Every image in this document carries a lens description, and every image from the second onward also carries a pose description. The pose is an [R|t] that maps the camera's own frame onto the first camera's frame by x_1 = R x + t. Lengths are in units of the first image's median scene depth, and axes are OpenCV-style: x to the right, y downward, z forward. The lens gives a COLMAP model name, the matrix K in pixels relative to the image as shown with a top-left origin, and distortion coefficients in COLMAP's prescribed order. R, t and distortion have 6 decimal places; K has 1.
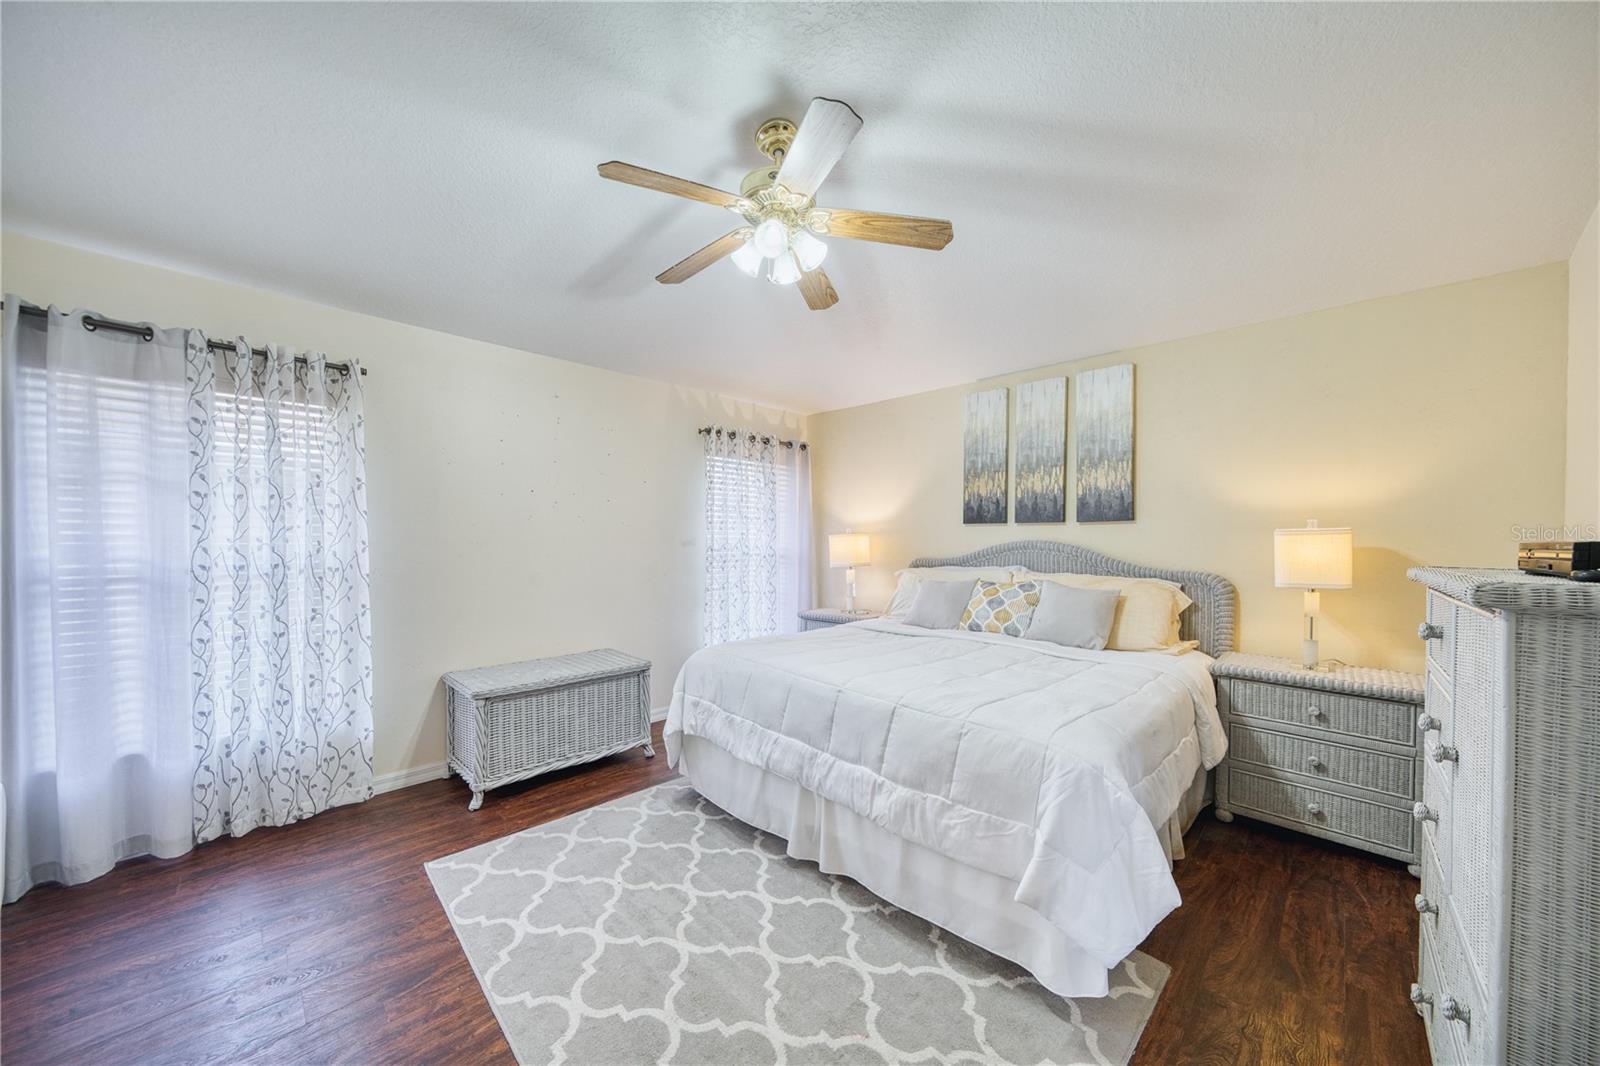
lens RADIAL K [[554.6, 0, 796.3], [0, 554.6, 539.2], [0, 0, 1]] dist [-0.004562, 0.000248]
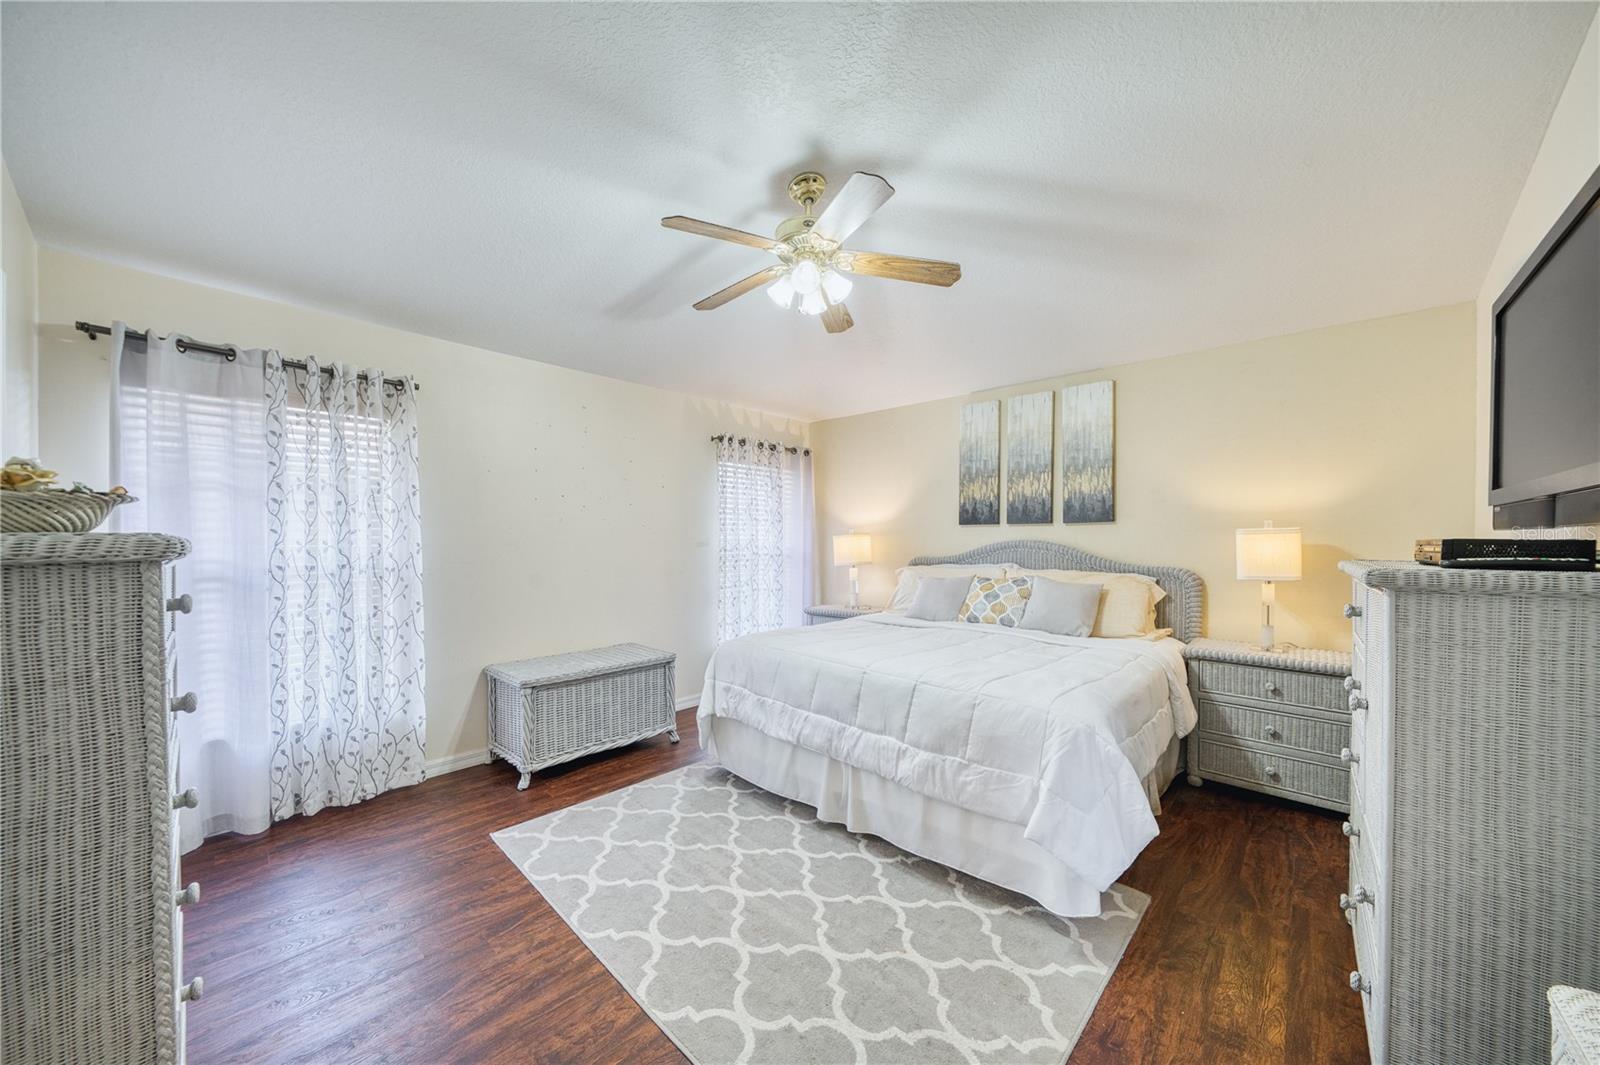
lens RADIAL K [[554.6, 0, 795.8], [0, 554.6, 537.6], [0, 0, 1]] dist [-0.004562, 0.000248]
pose [[0.999498, -0.004272, 0.031404, -0.093856], [0.004391, 0.999983, -0.003737, -0.000169], [-0.031387, 0.003873, 0.999500, -0.131906]]
